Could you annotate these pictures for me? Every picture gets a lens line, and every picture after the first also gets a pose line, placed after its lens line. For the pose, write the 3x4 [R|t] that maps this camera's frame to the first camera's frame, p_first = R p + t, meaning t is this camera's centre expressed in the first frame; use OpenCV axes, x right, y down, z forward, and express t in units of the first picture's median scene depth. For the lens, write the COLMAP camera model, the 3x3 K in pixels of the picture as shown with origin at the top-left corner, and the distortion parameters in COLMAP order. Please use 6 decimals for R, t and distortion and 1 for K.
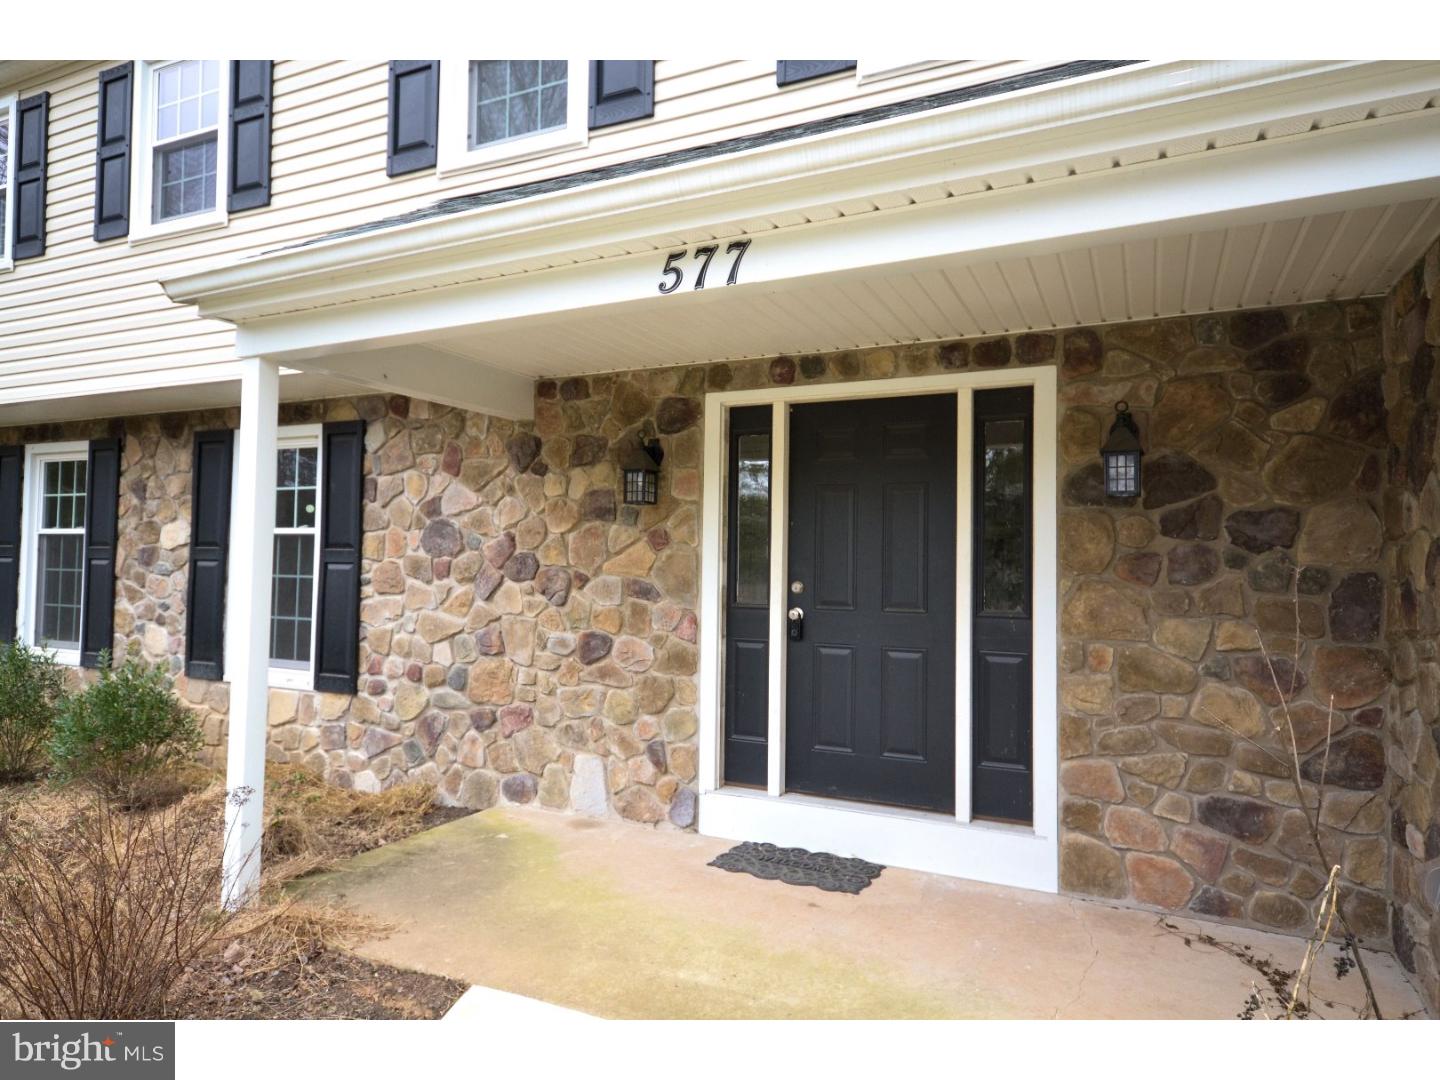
lens RADIAL K [[886.0, 0, 720.0], [0, 886.0, 540.0], [0, 0, 1]] dist [0.024034, 0.000783]
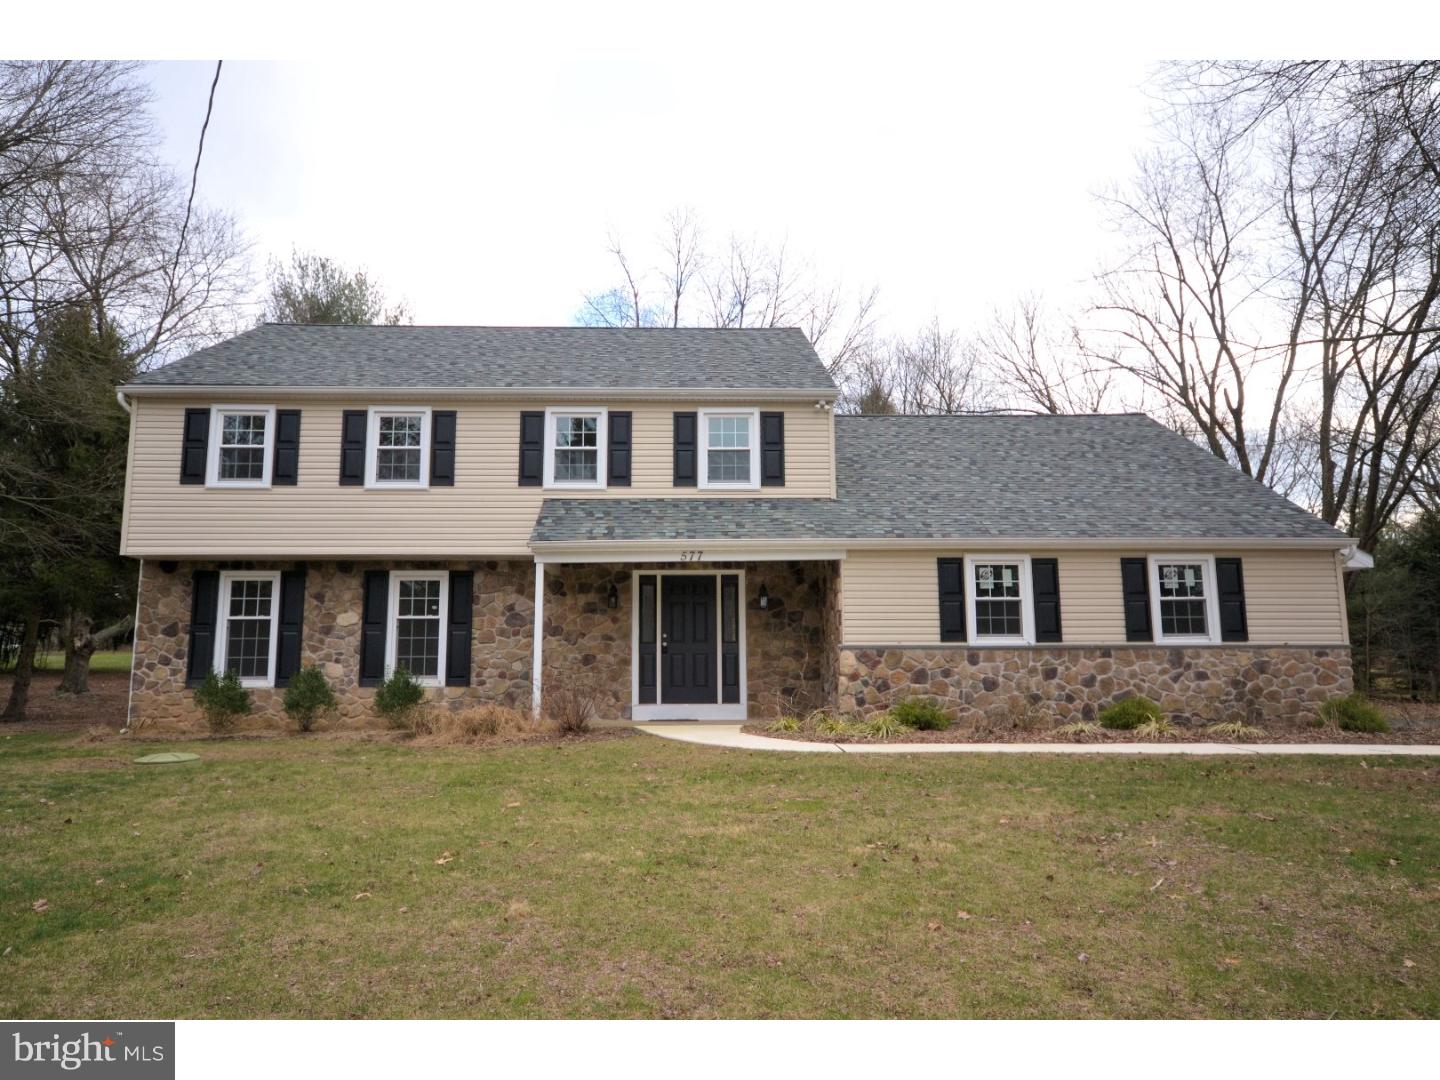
lens RADIAL K [[999.7, 0, 720.0], [0, 999.7, 540.0], [0, 0, 1]] dist [0.001639, 0.000083]
pose [[0.897656, 0.044483, 0.438446, -1.121029], [0.005023, 0.993795, -0.111112, 0.096845], [-0.440669, 0.101943, 0.891863, -1.930629]]
